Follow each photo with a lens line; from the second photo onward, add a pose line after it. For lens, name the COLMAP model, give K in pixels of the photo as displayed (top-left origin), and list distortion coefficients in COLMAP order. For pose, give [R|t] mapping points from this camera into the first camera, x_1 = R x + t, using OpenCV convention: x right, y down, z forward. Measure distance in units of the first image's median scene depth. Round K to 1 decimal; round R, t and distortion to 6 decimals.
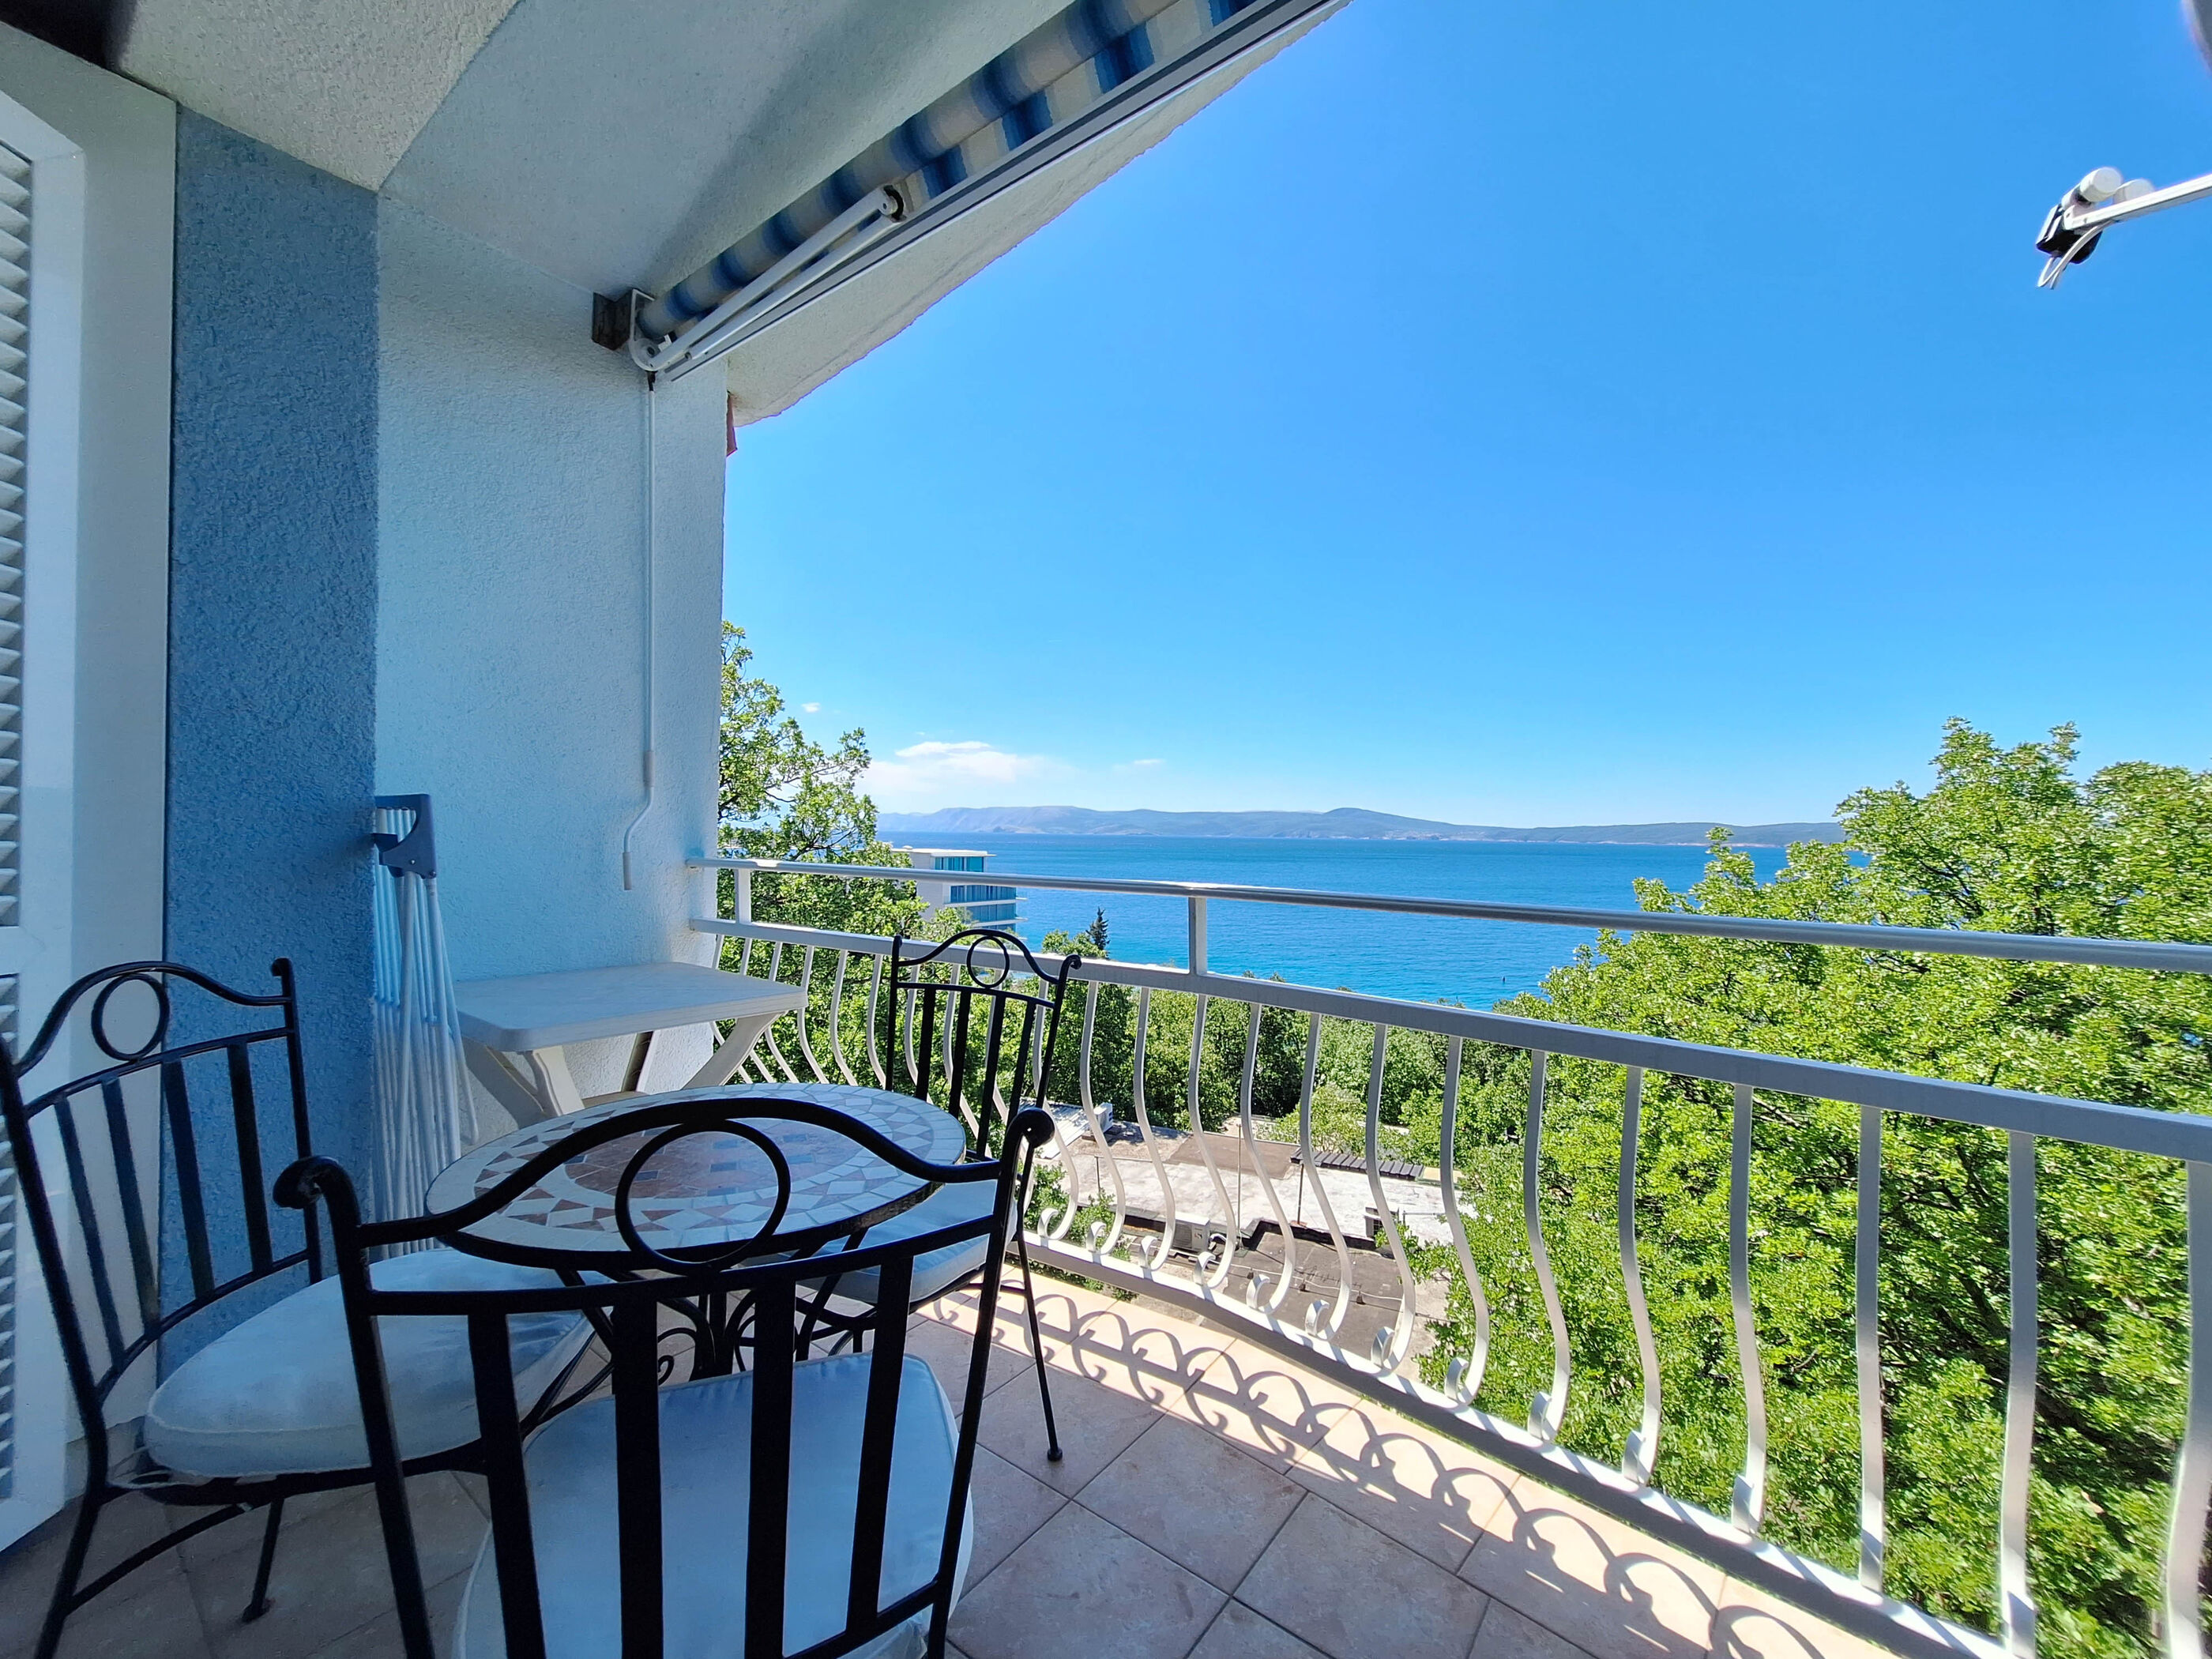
lens RADIAL K [[897.6, 0, 1117.2], [0, 897.6, 835.0], [0, 0, 1]] dist [-0.009379, 0.003010]
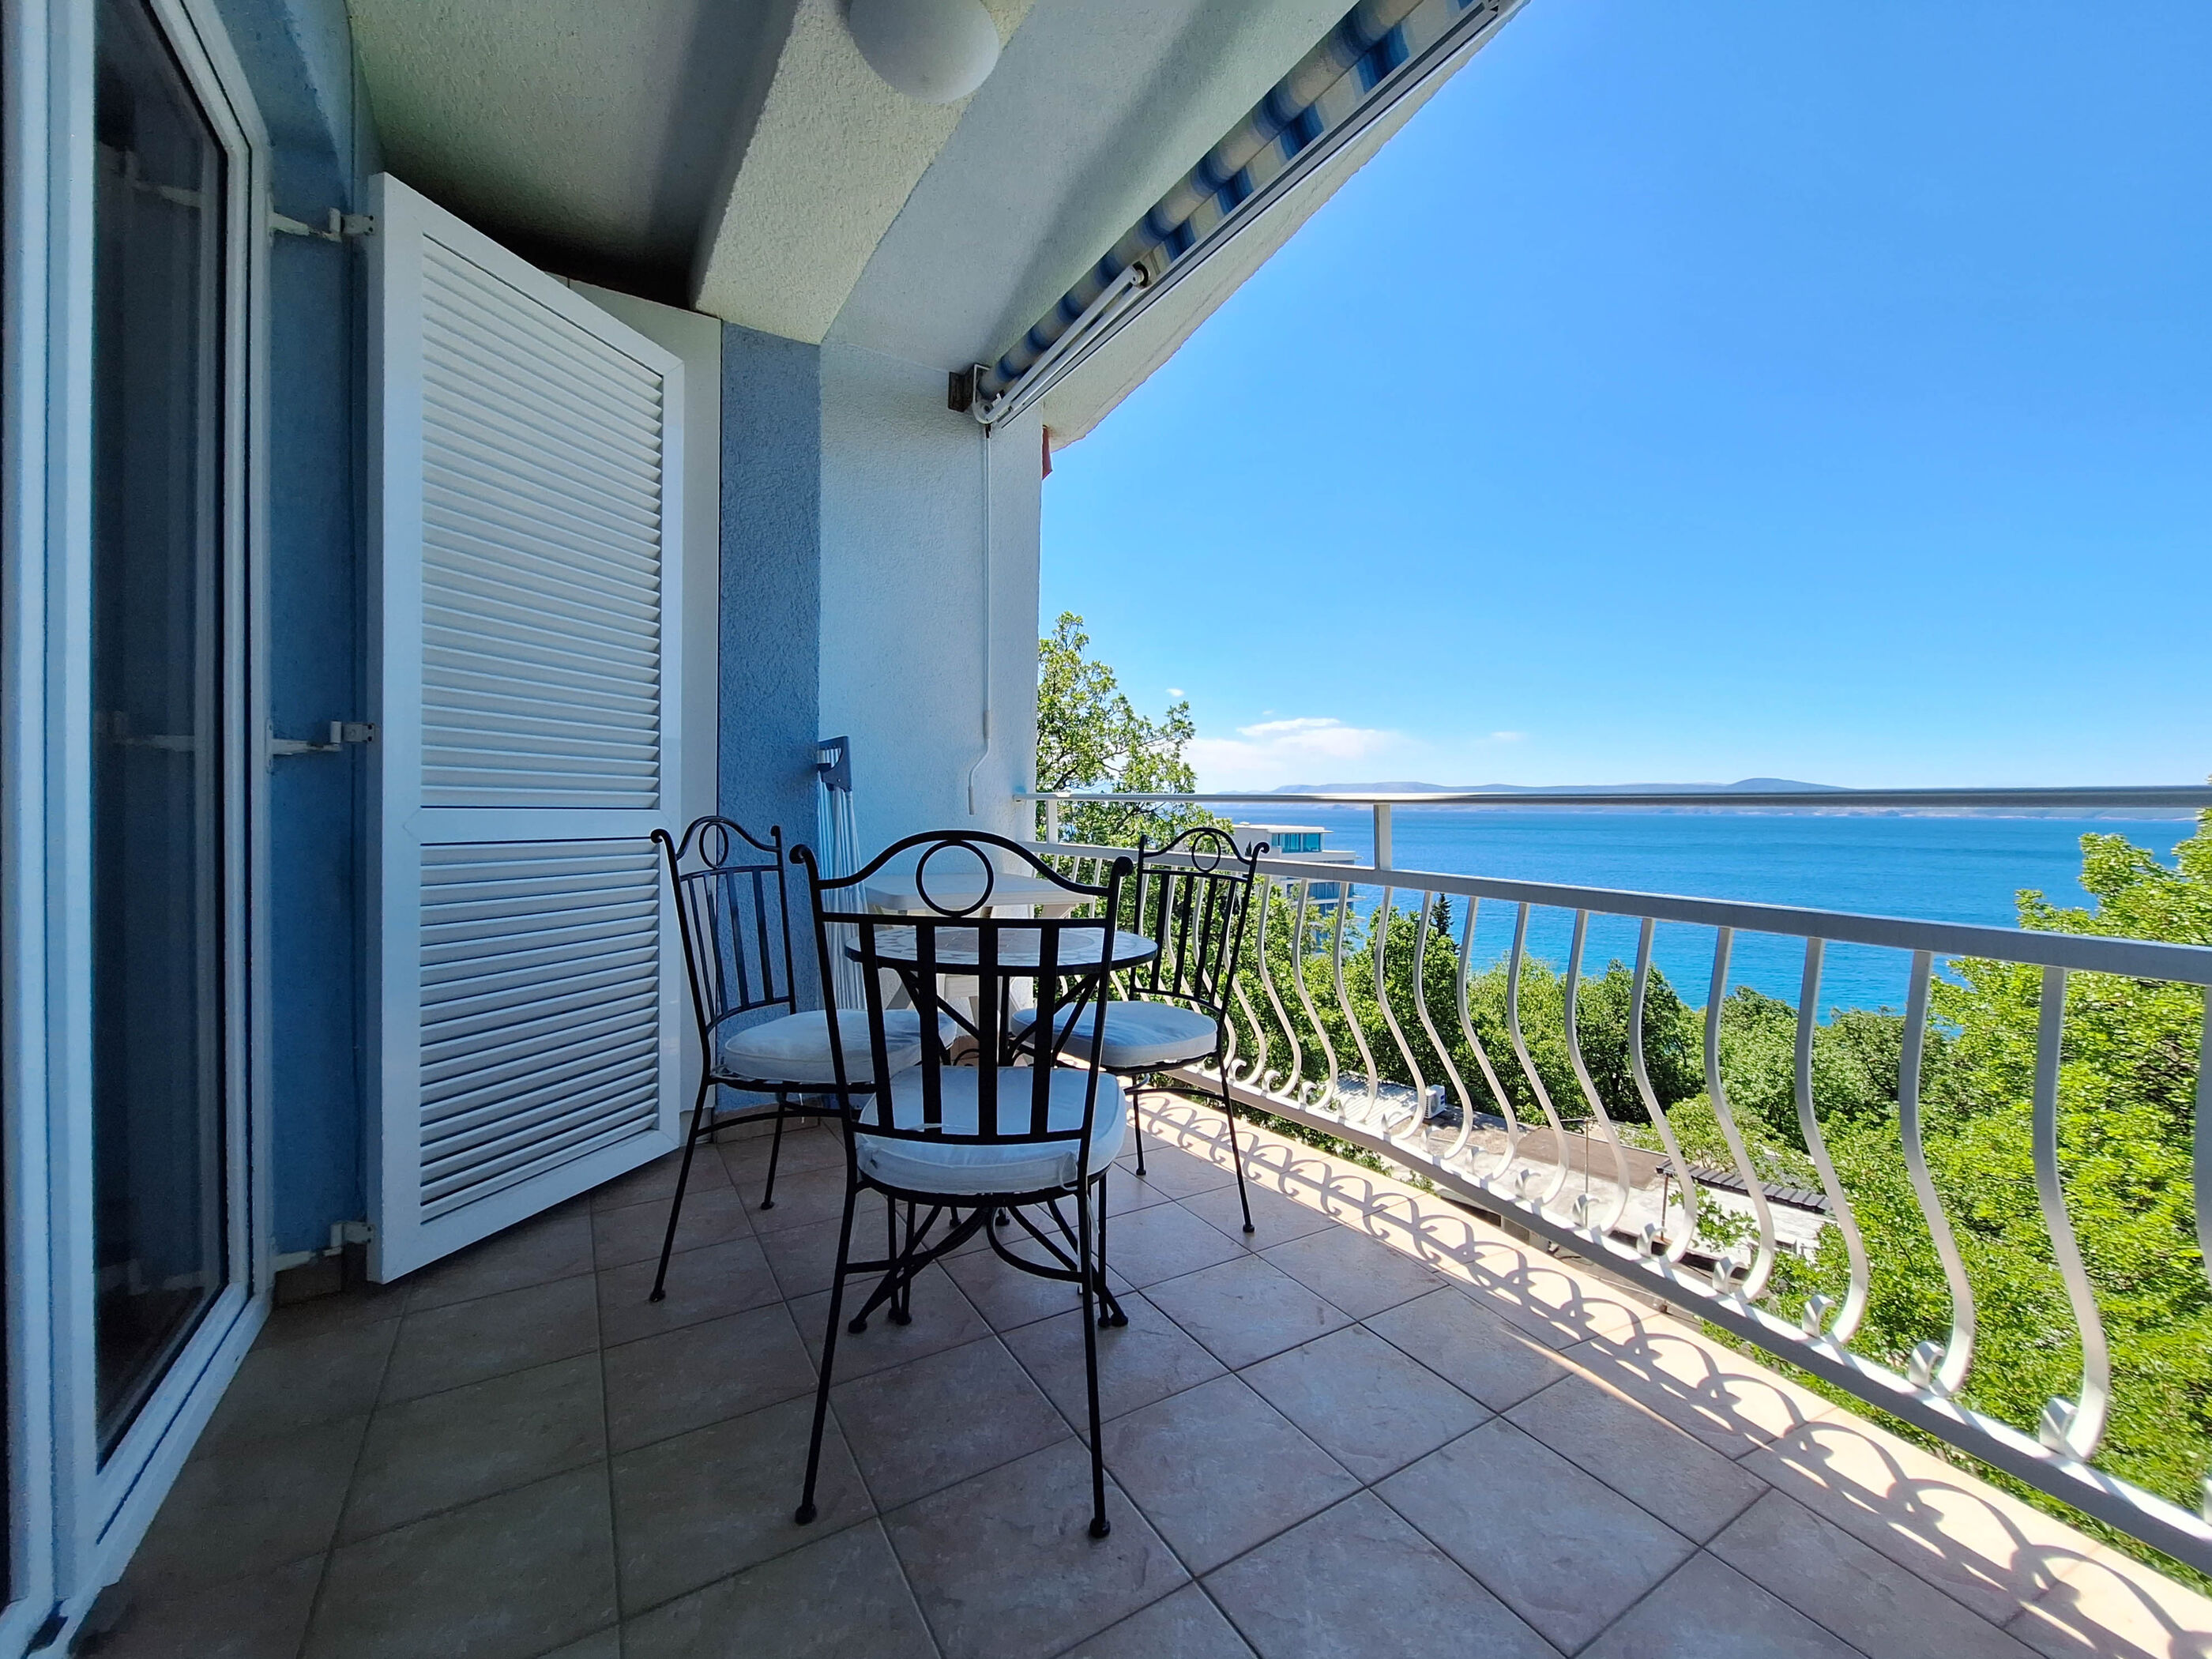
lens RADIAL K [[897.6, 0, 1108.7], [0, 897.6, 816.7], [0, 0, 1]] dist [-0.009379, 0.003010]
pose [[0.928756, 0.000927, -0.370690, 0.093250], [0.001375, 0.999981, 0.005946, 0.037588], [0.370688, -0.006032, 0.928738, -0.114872]]
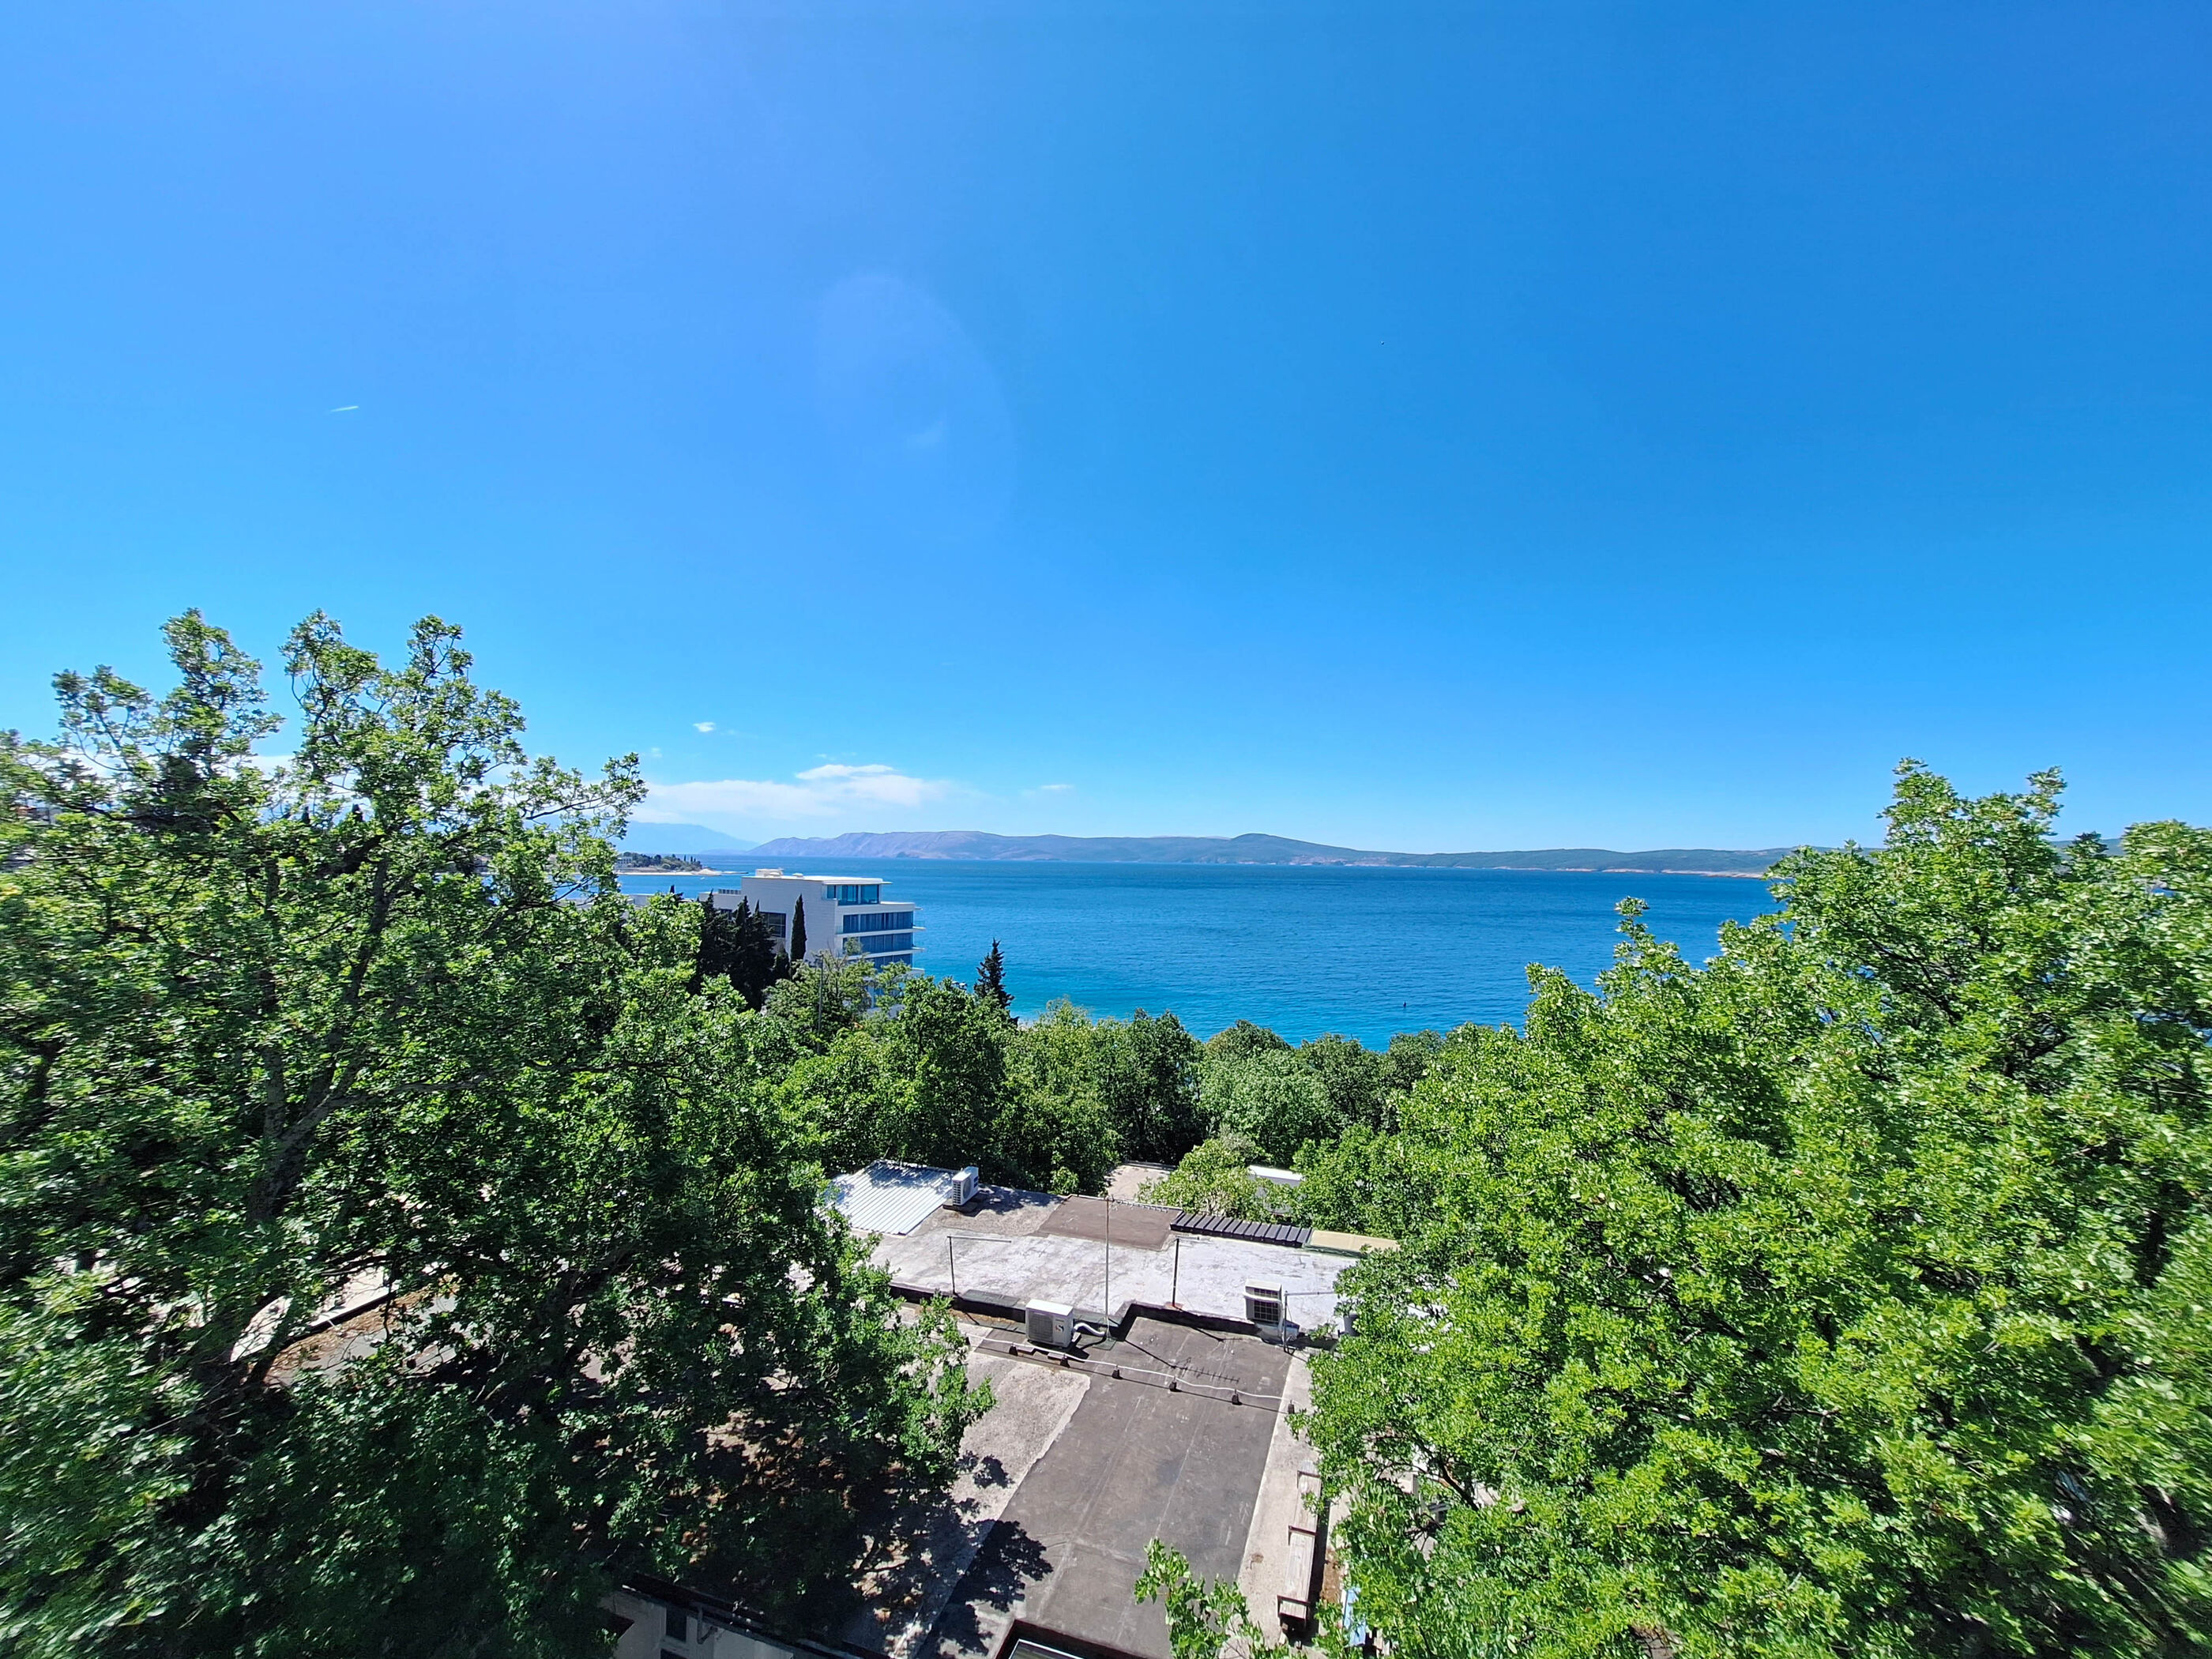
lens RADIAL K [[897.6, 0, 1110.2], [0, 897.6, 833.9], [0, 0, 1]] dist [-0.009379, 0.003010]
pose [[0.995897, 0.003297, 0.090435, 0.251215], [-0.000737, 0.999599, -0.028318, -0.066408], [-0.090492, 0.028136, 0.995500, 0.432758]]
